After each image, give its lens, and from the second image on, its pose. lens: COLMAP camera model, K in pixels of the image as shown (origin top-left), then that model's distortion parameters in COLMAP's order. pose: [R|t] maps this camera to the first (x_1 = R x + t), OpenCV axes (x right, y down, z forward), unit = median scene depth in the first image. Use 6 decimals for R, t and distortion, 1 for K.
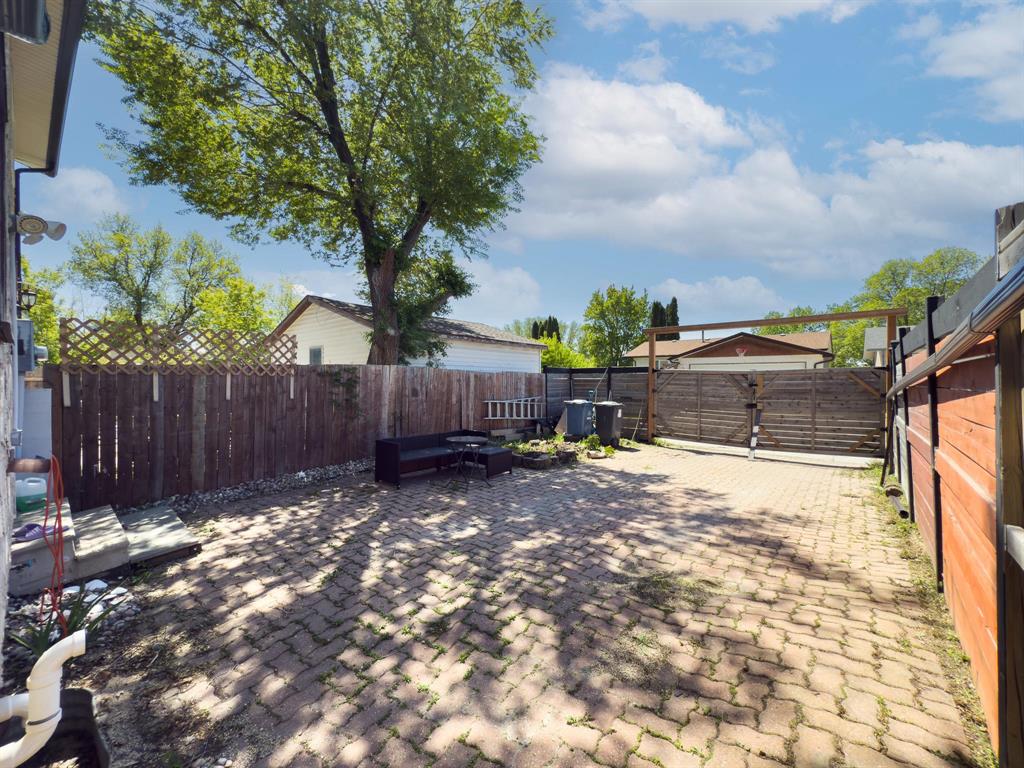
lens RADIAL K [[410.5, 0, 513.1], [0, 410.5, 384.0], [0, 0, 1]] dist [-0.001736, -0.000349]
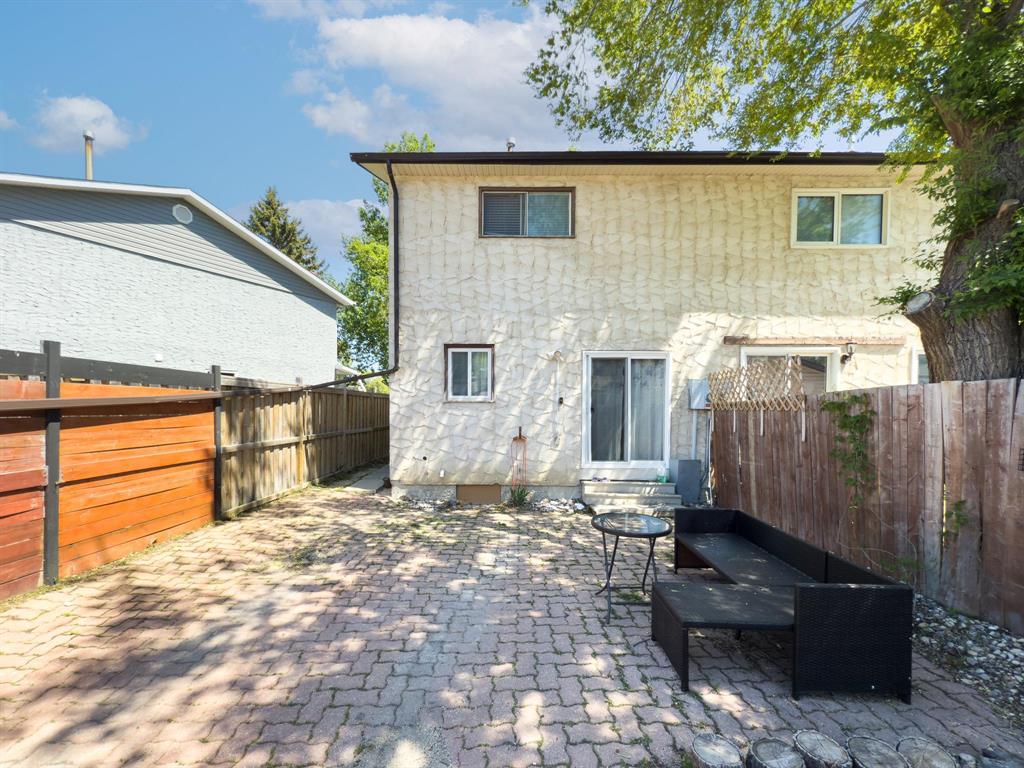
lens RADIAL K [[410.5, 0, 513.1], [0, 410.5, 384.0], [0, 0, 1]] dist [-0.001736, -0.000349]
pose [[-0.759556, -0.049124, -0.648584, 0.510271], [-0.015496, 0.998228, -0.057459, -0.024752], [0.650258, -0.033592, -0.758971, 1.758947]]
